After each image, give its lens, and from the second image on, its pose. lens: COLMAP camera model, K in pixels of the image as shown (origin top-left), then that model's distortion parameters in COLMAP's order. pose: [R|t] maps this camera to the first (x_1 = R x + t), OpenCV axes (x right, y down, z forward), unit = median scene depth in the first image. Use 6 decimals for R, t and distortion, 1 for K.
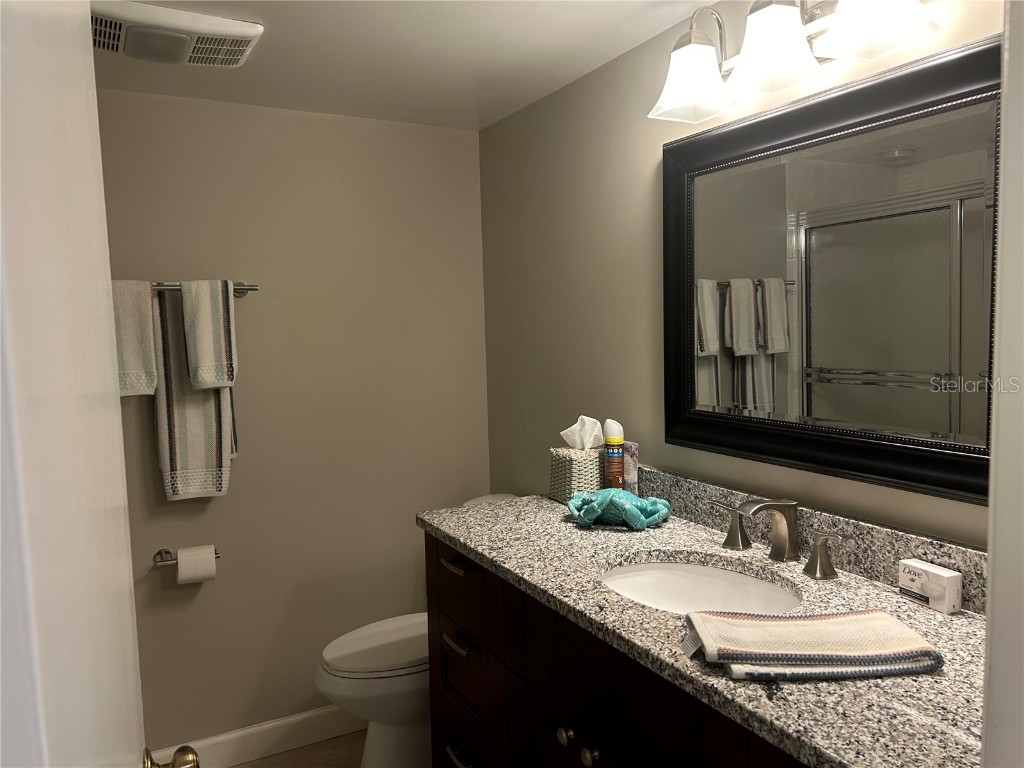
lens RADIAL K [[767.7, 0, 511.9], [0, 767.7, 384.6], [0, 0, 1]] dist [0.058281, -0.066641]
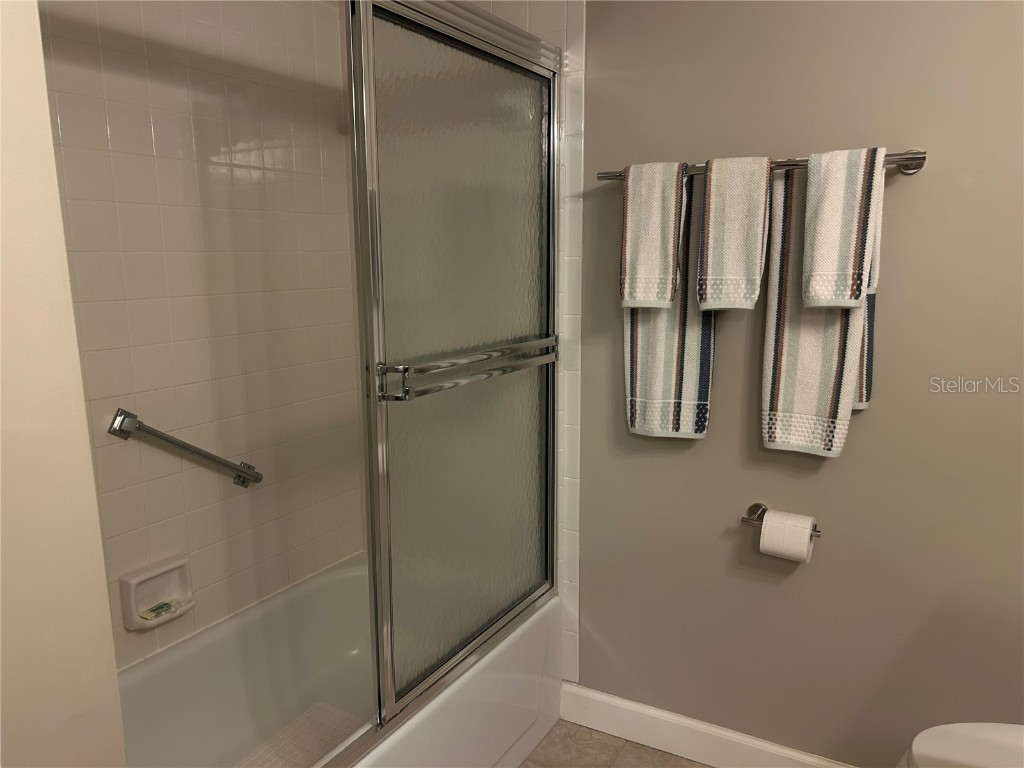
lens RADIAL K [[767.7, 0, 515.9], [0, 767.7, 384.9], [0, 0, 1]] dist [0.058281, -0.066641]
pose [[0.535874, 0.171581, -0.826679, 0.054354], [-0.068266, 0.984732, 0.160134, -0.018997], [0.841533, -0.029378, 0.539406, 0.369189]]
